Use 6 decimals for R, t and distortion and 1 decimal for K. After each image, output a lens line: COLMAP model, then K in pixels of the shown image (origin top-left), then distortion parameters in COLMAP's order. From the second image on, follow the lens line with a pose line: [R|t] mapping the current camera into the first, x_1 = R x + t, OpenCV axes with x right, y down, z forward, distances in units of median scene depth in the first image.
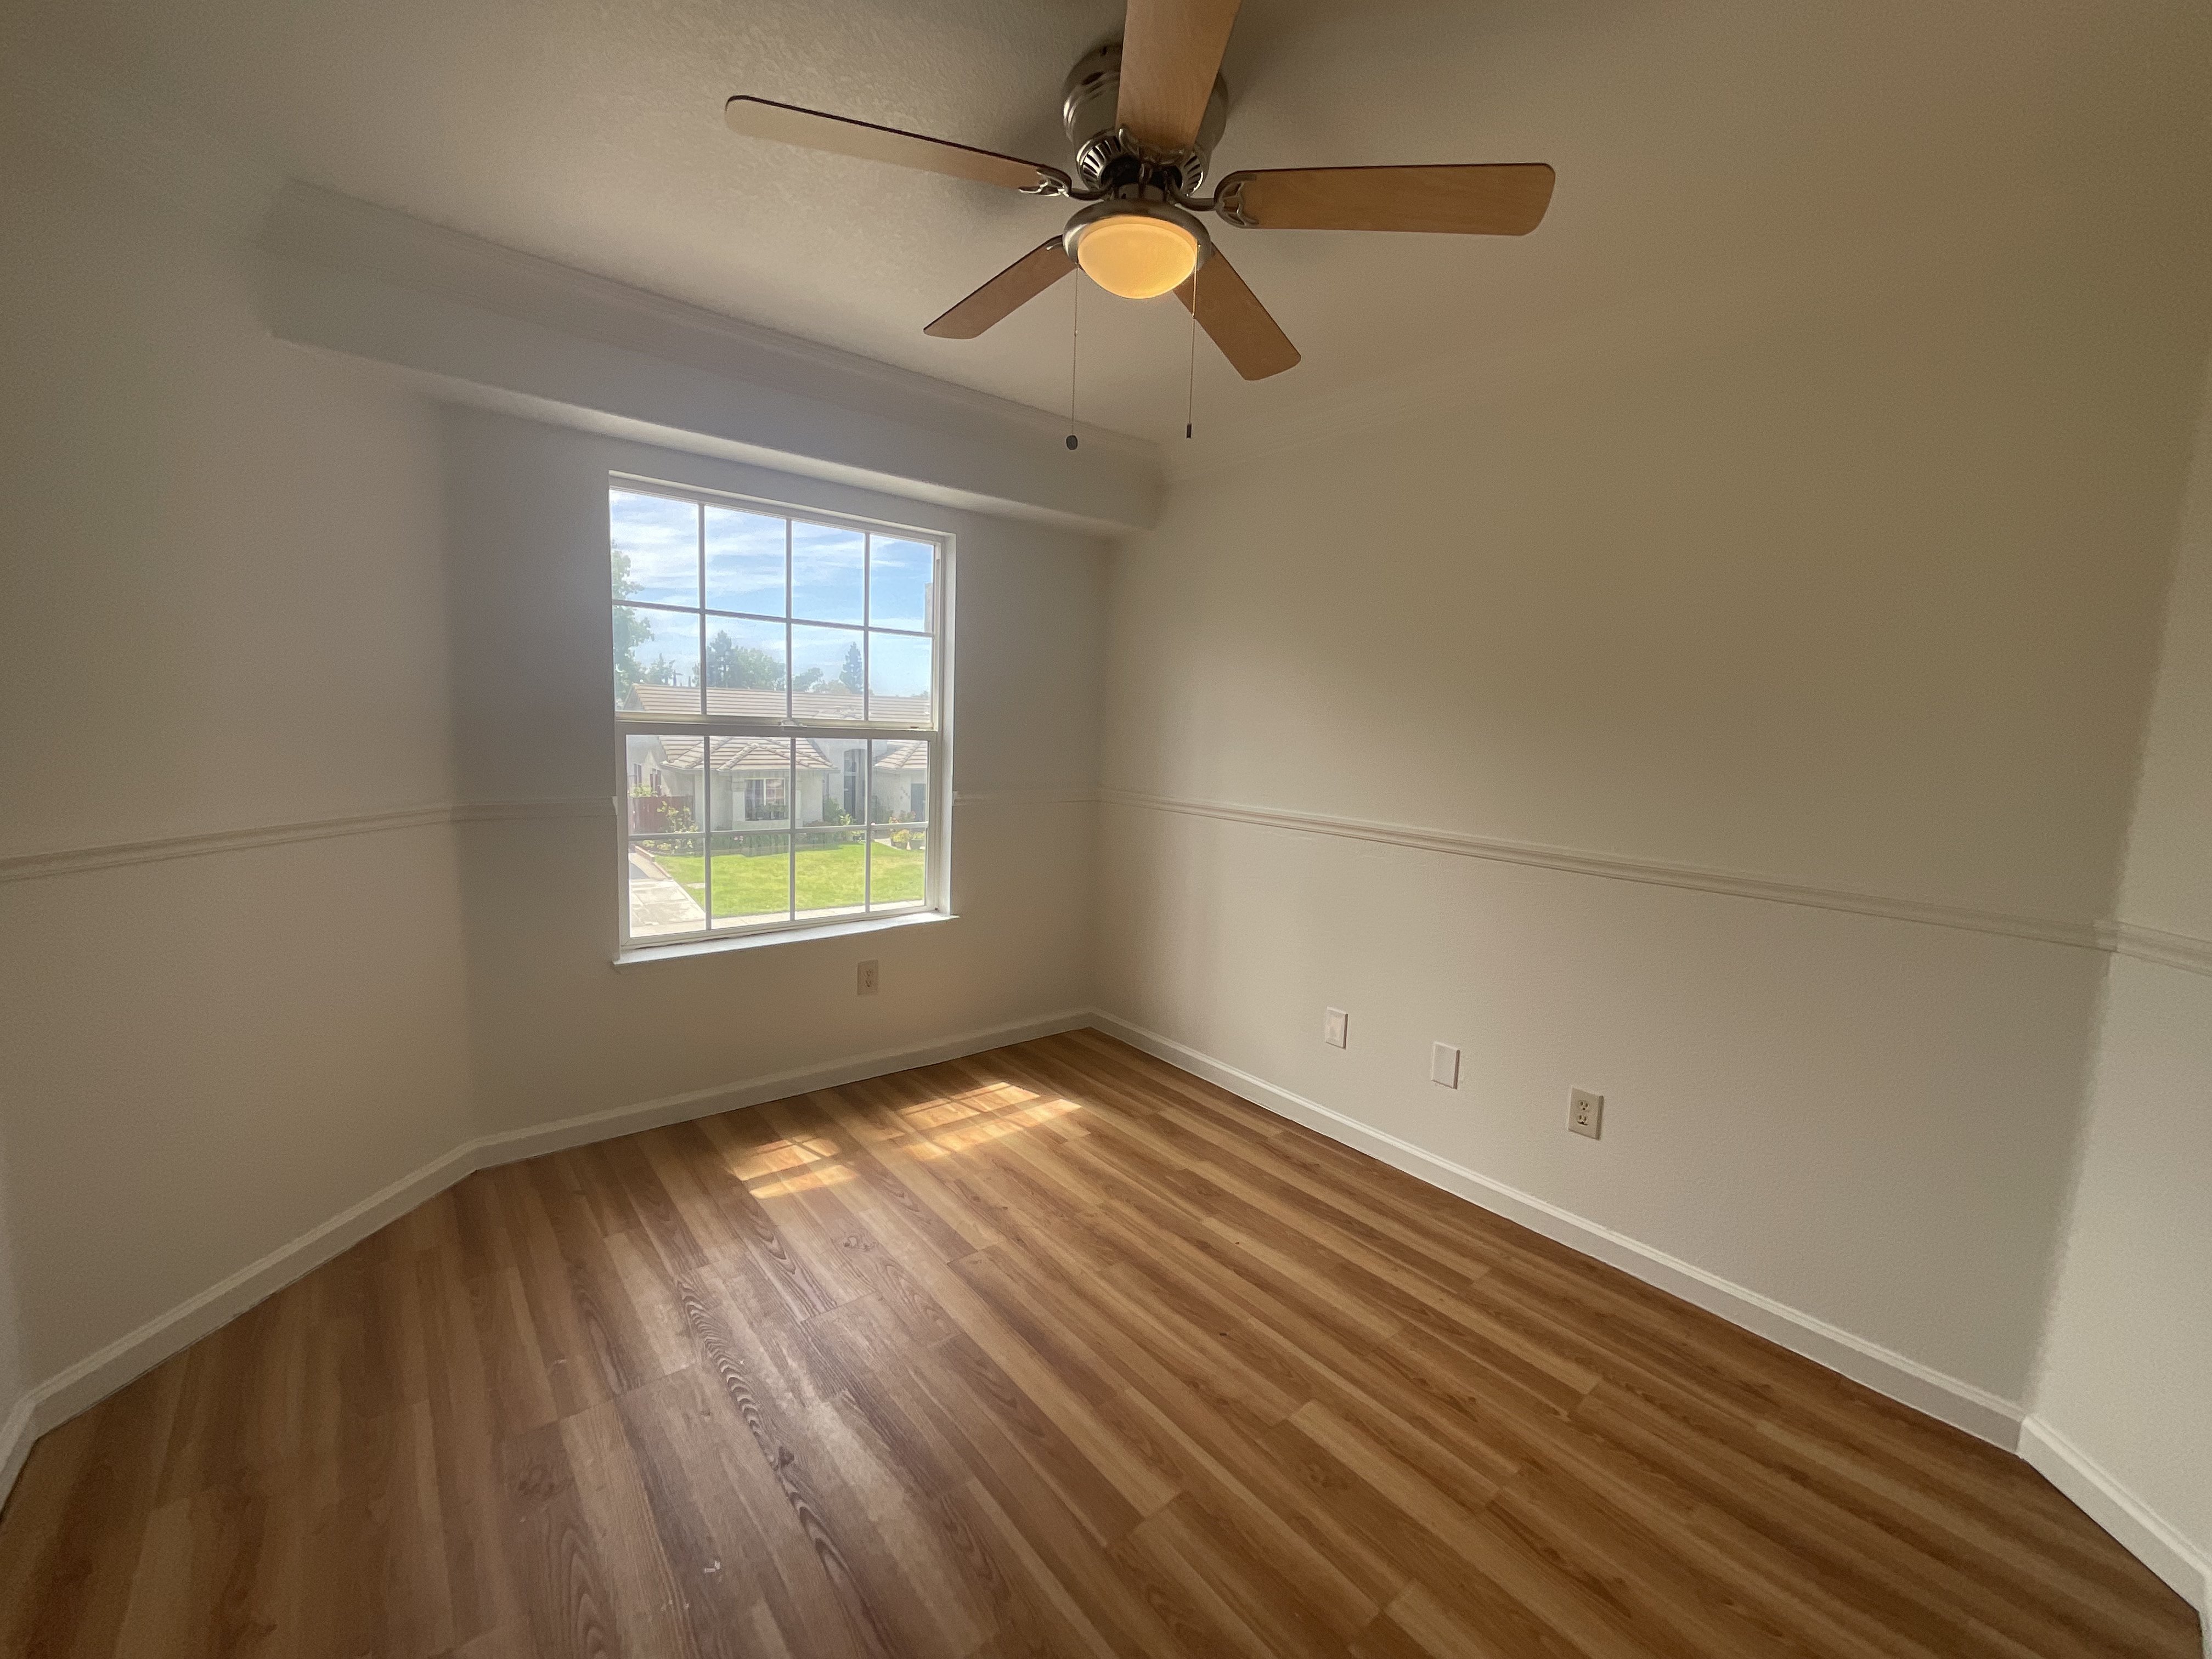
lens RADIAL K [[896.7, 0, 1110.6], [0, 896.7, 827.4], [0, 0, 1]] dist [-0.000754, -0.000117]
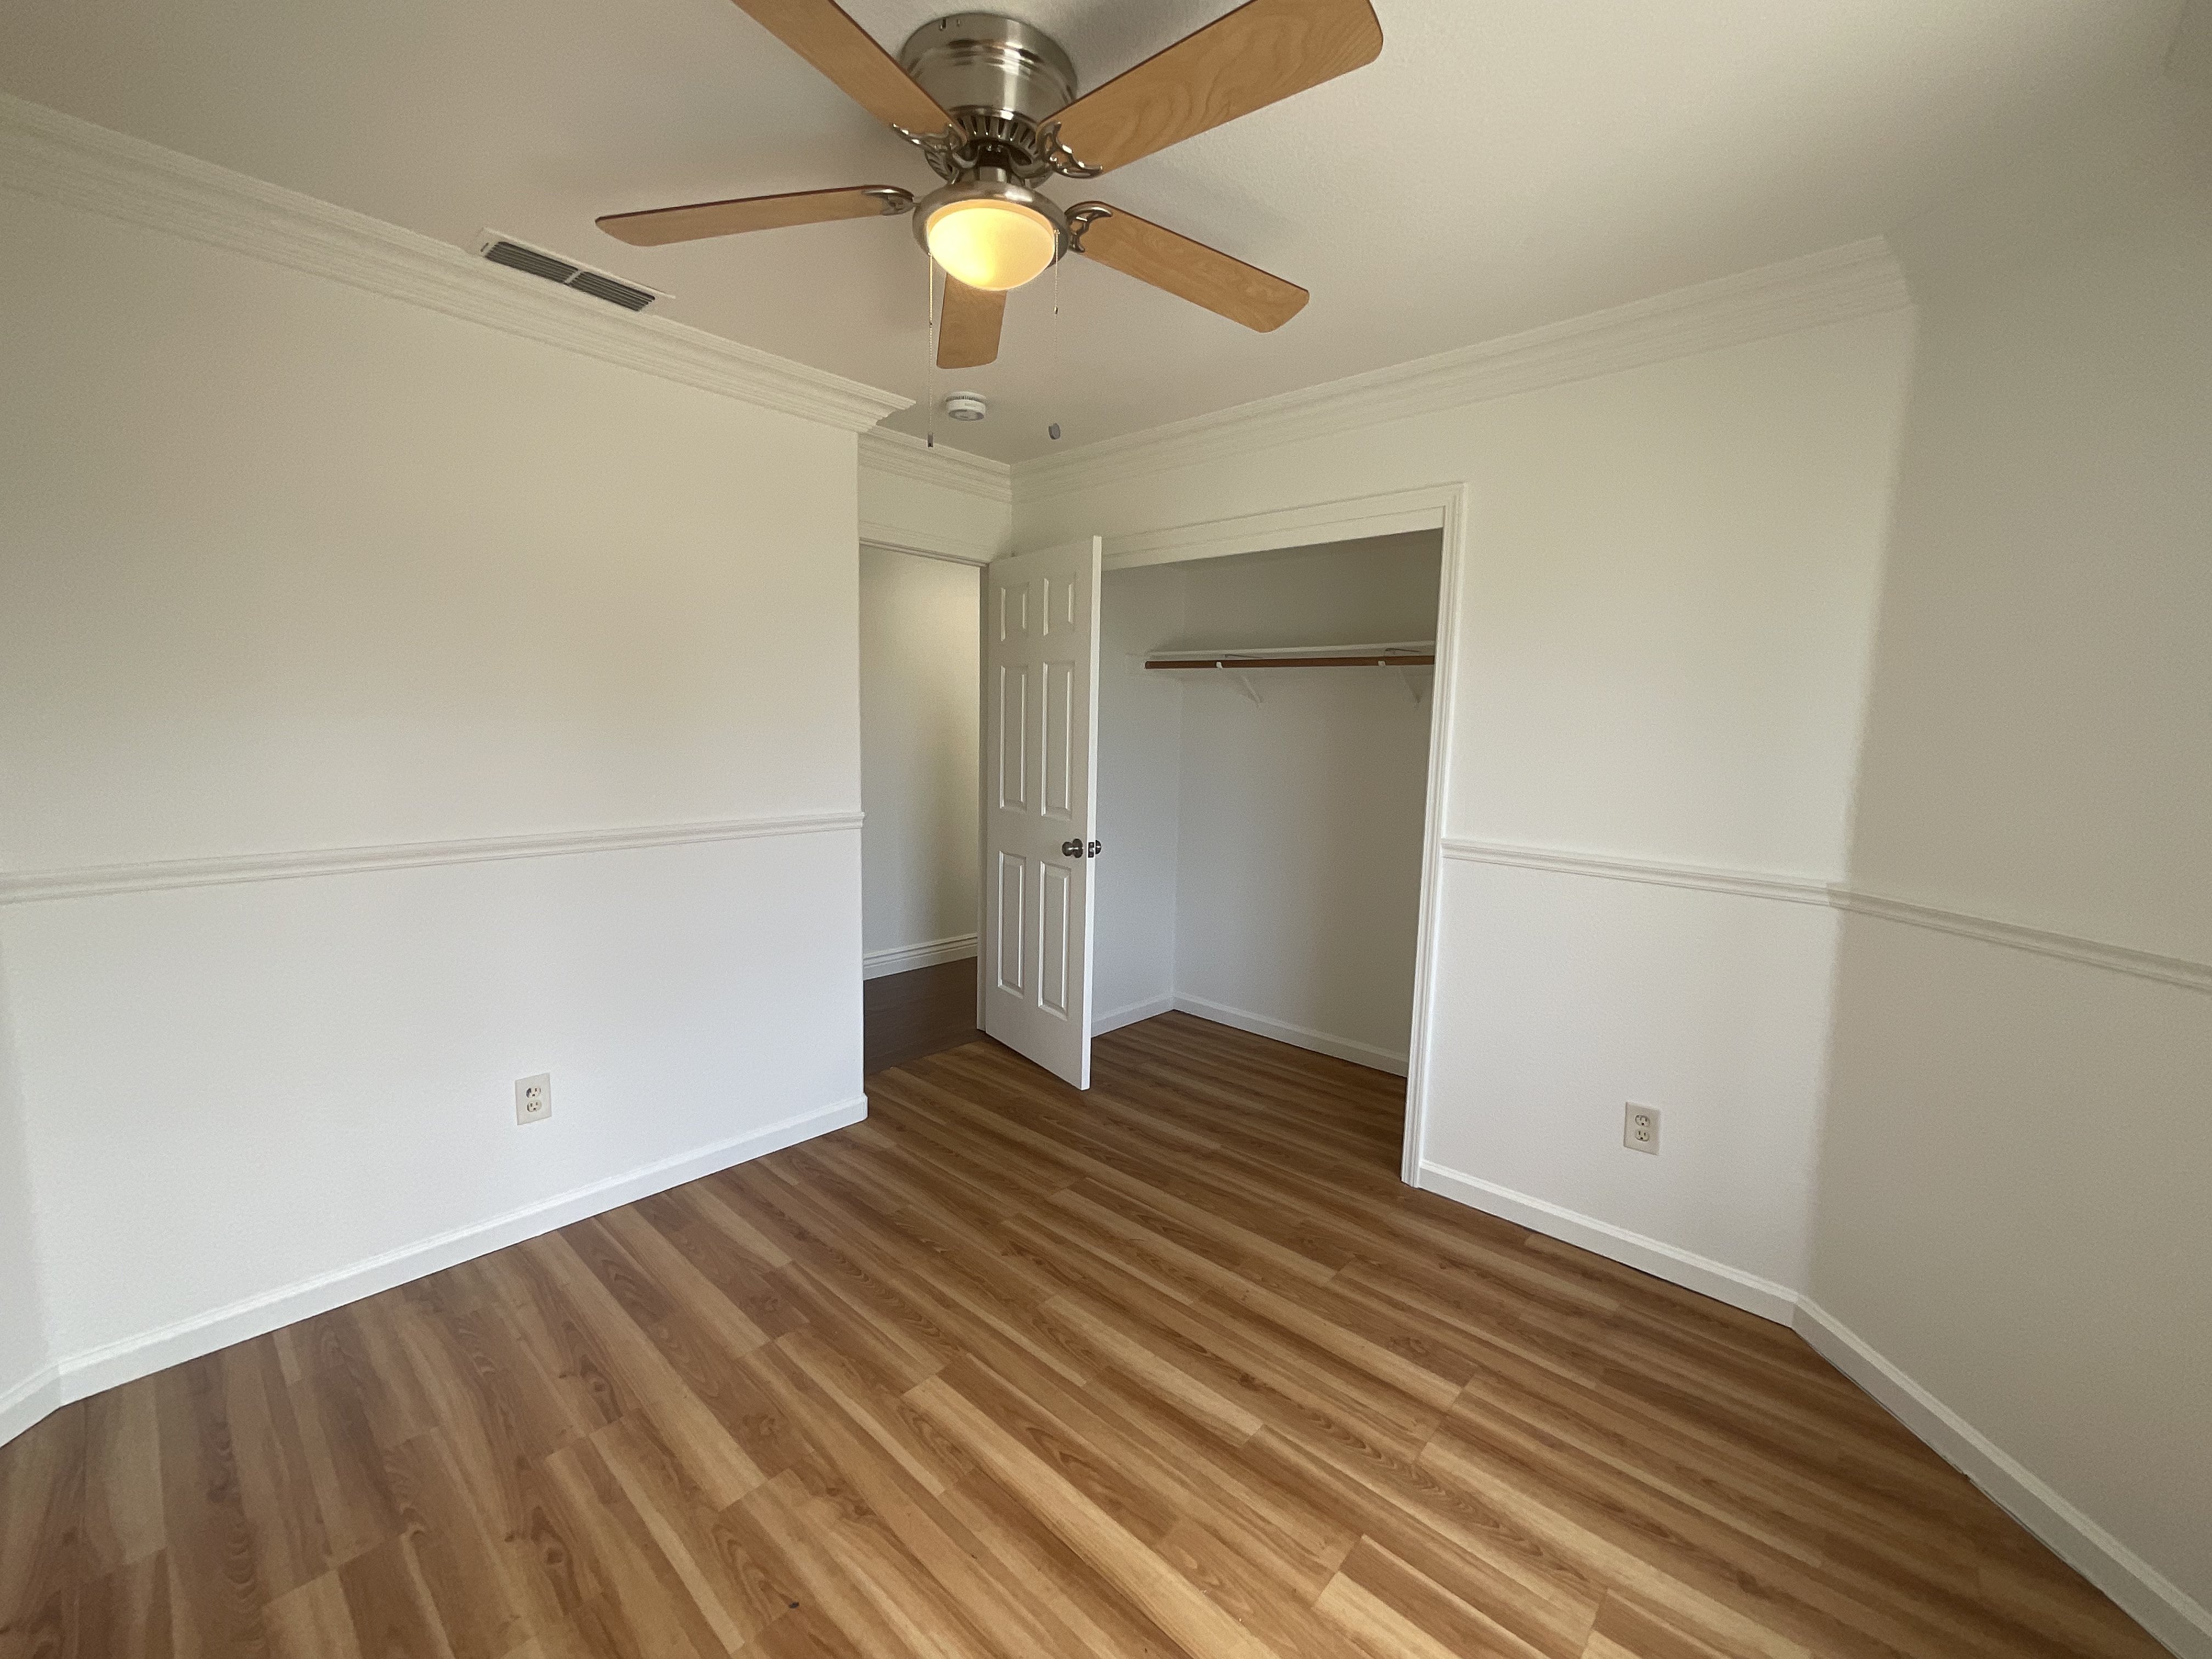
lens RADIAL K [[896.7, 0, 1110.6], [0, 896.7, 827.4], [0, 0, 1]] dist [-0.000754, -0.000117]
pose [[-0.987640, -0.048012, -0.149202, 0.017950], [-0.080834, 0.971593, 0.222425, -0.227347], [0.134284, 0.231736, -0.963466, 1.808918]]
